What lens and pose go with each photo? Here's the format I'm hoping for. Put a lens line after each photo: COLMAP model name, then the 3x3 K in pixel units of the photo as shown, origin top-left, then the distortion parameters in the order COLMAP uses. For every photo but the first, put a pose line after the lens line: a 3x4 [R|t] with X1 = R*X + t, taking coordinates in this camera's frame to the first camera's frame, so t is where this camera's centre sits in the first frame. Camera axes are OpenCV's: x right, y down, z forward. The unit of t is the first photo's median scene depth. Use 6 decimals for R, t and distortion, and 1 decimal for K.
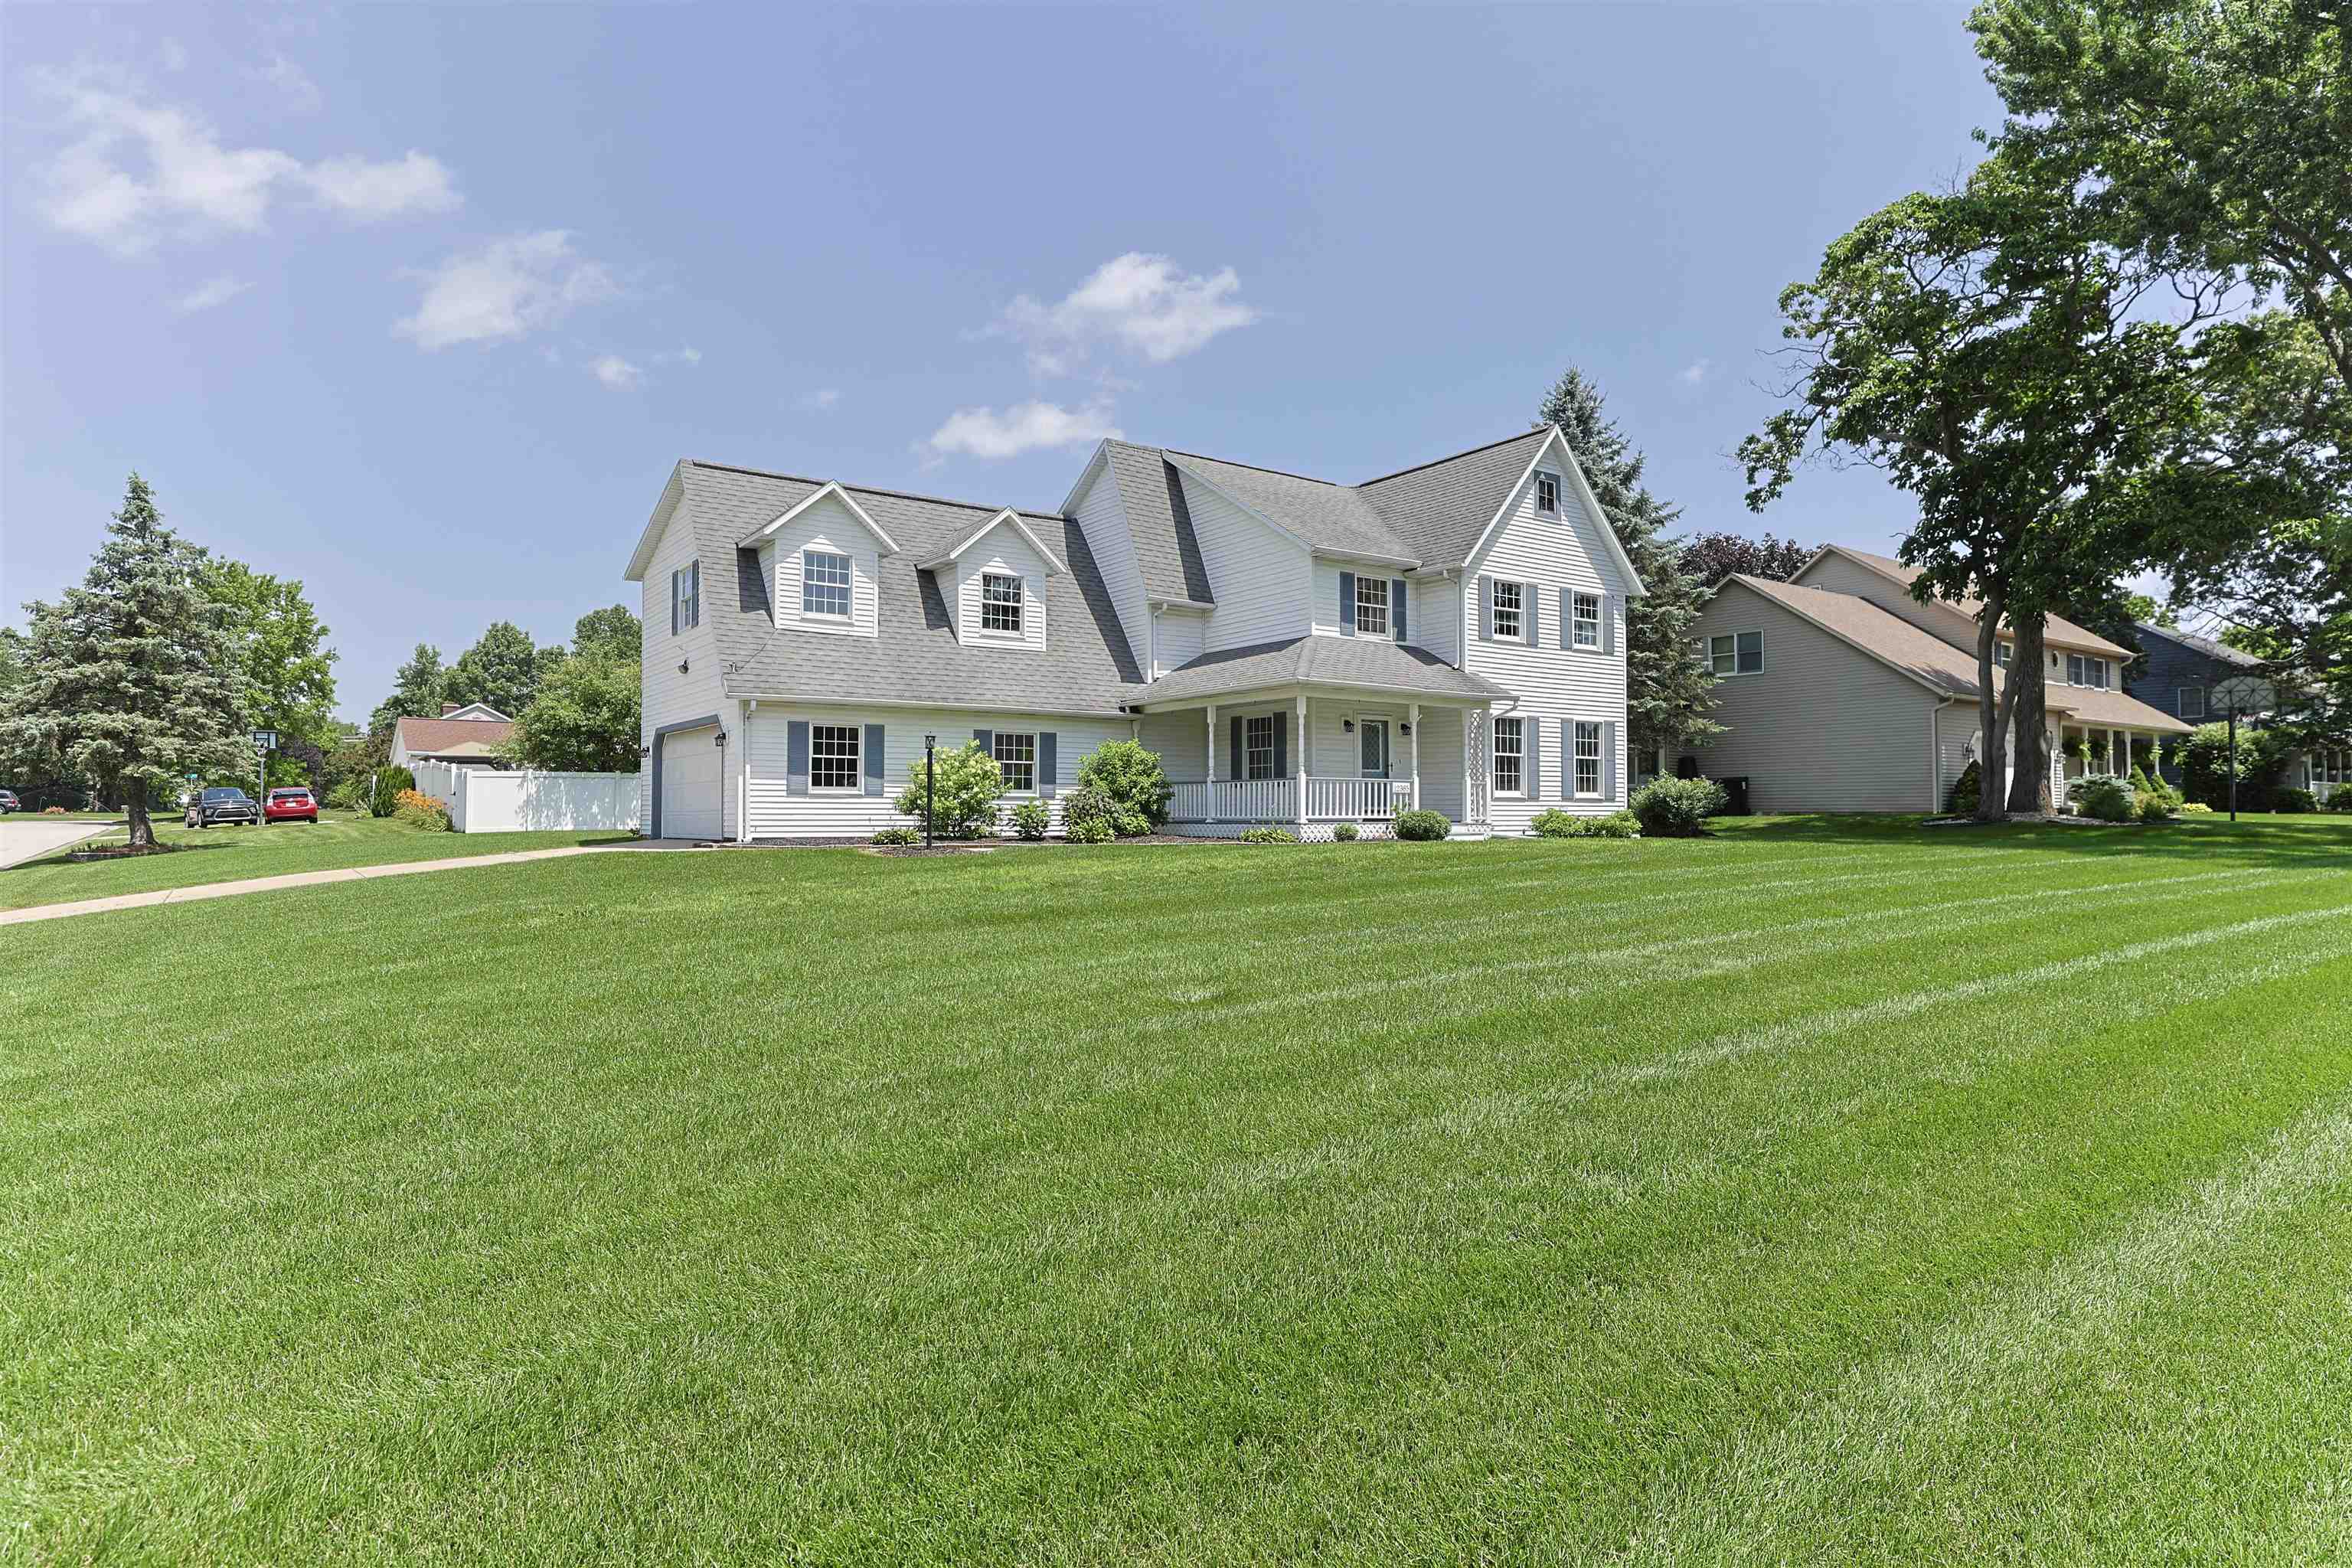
lens RADIAL K [[1357.5, 0, 1168.9], [0, 1357.5, 773.4], [0, 0, 1]] dist [0.020137, -0.000963]
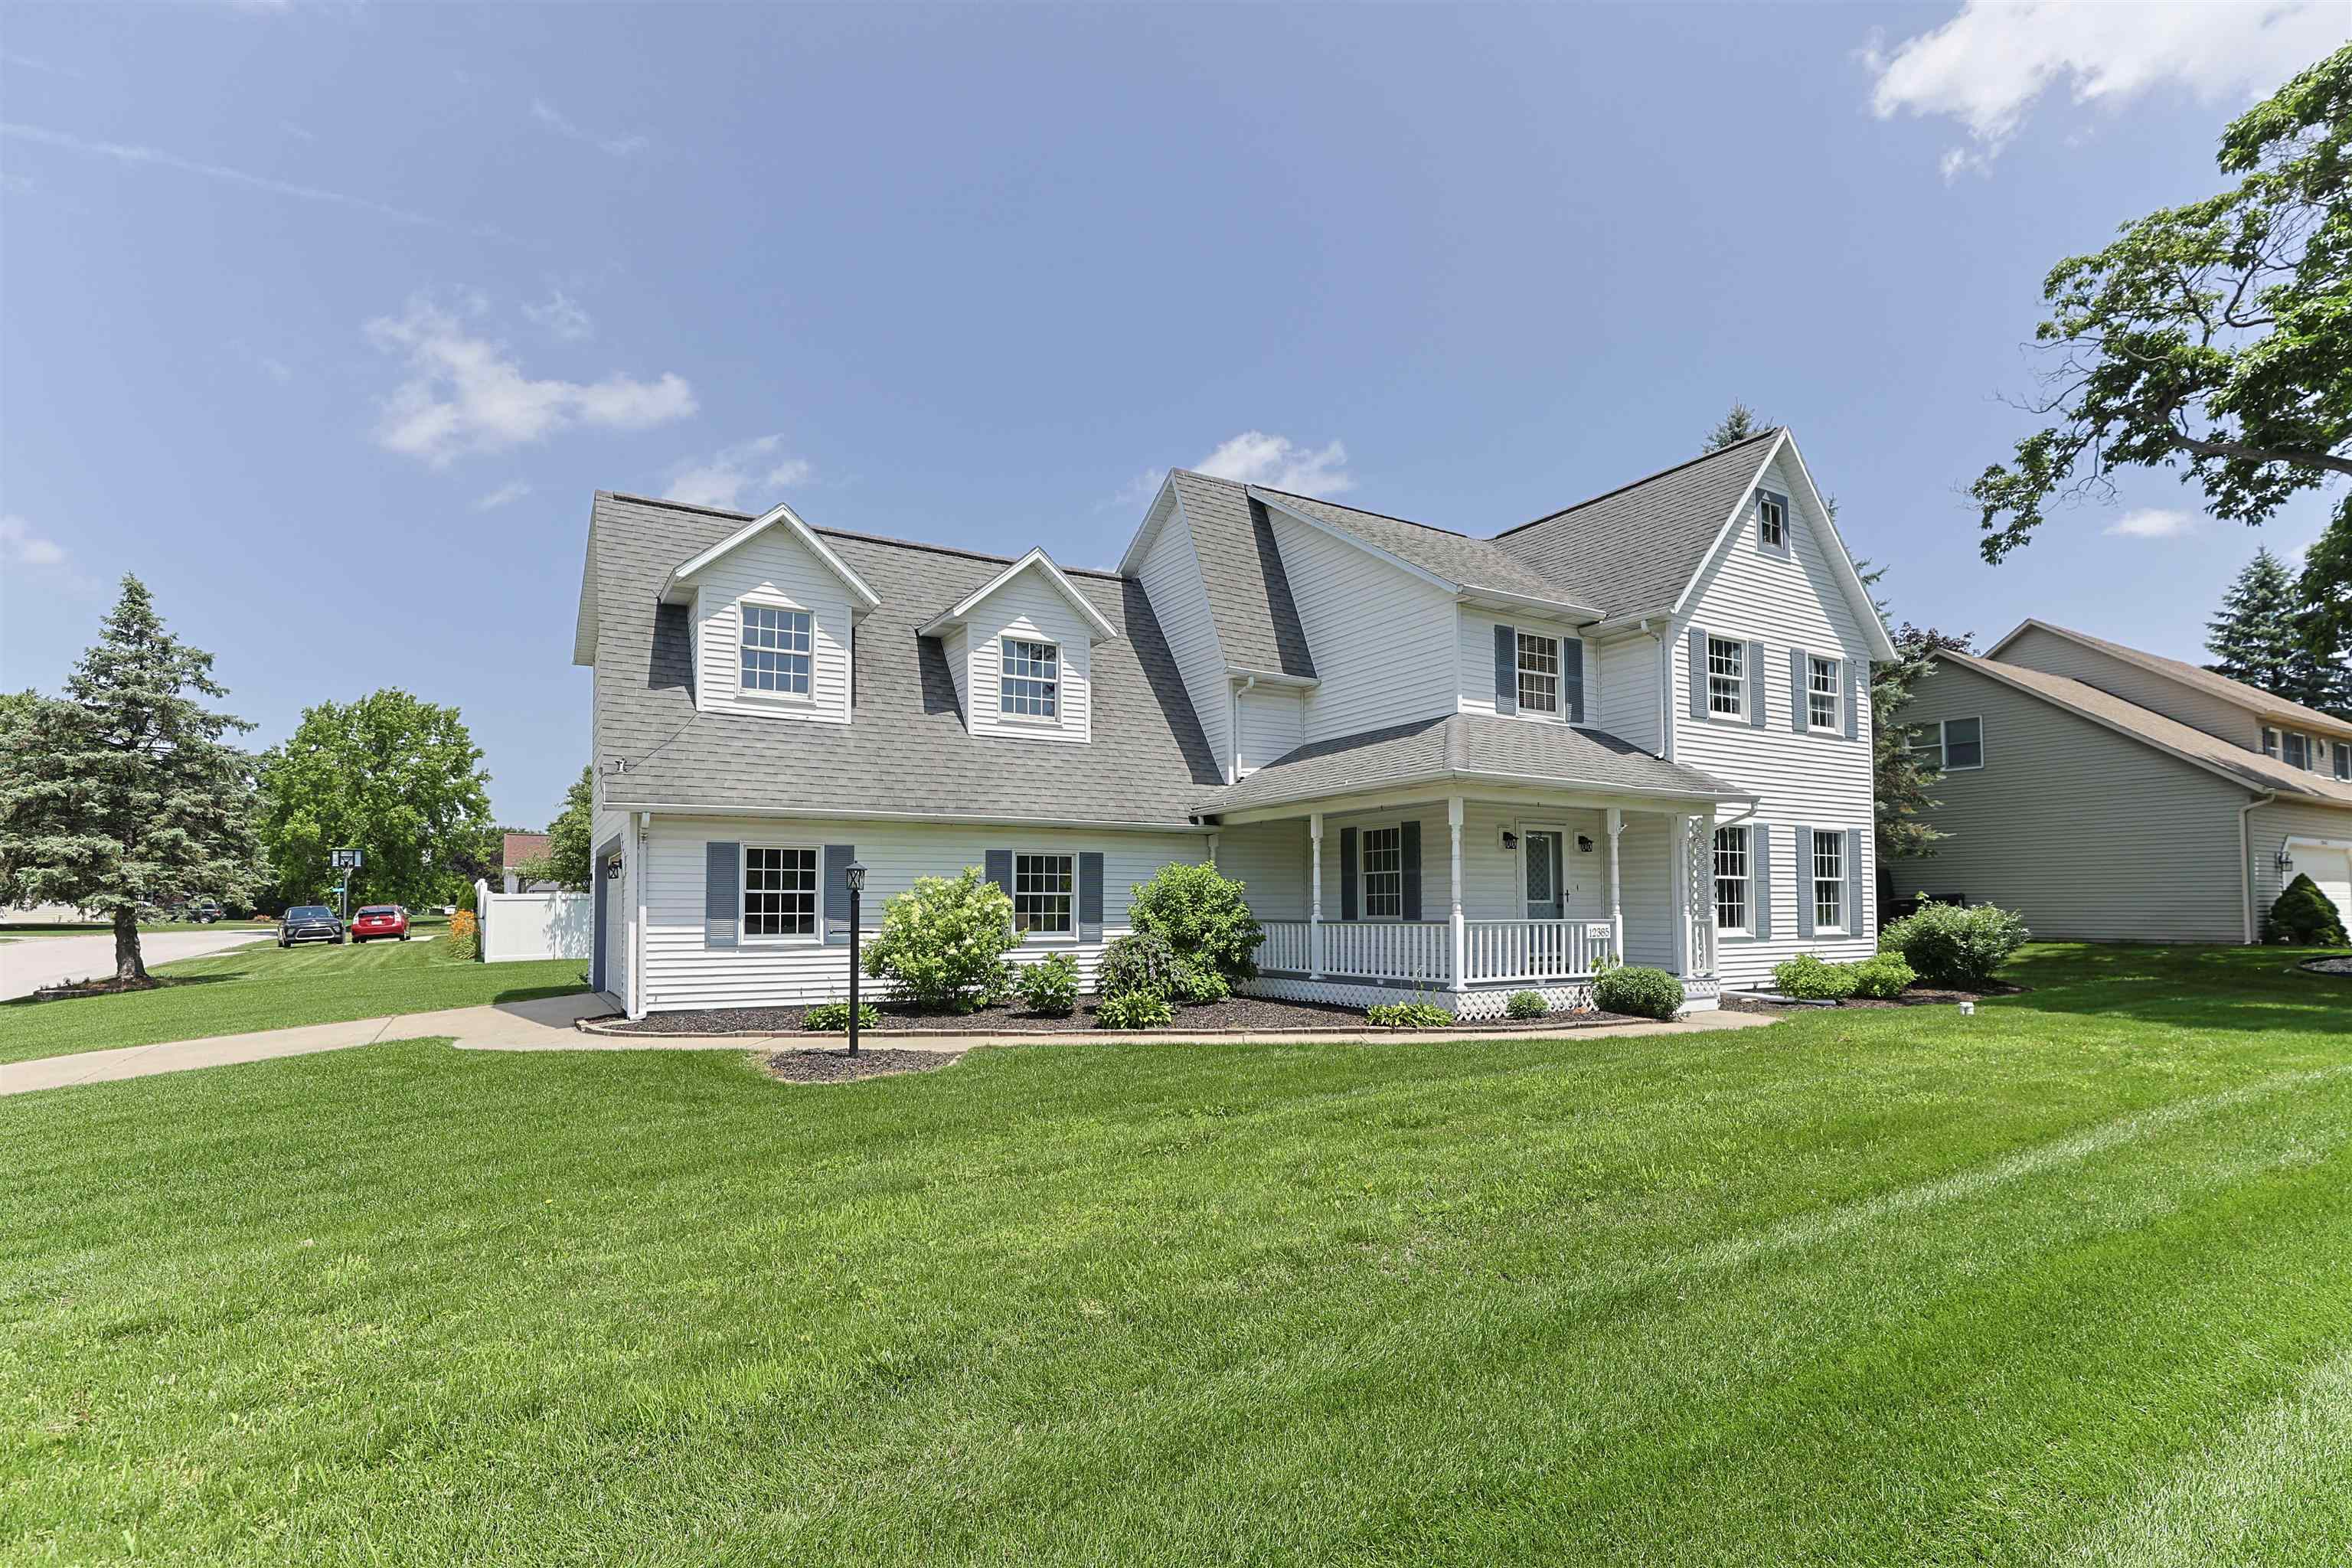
lens RADIAL K [[1112.8, 0, 1184.1], [0, 1112.8, 865.7], [0, 0, 1]] dist [0.000774, 0.000719]
pose [[0.997003, -0.007015, -0.077045, 0.006756], [0.006766, 0.999971, -0.003488, -0.019517], [0.077068, 0.002957, 0.997021, 0.383721]]
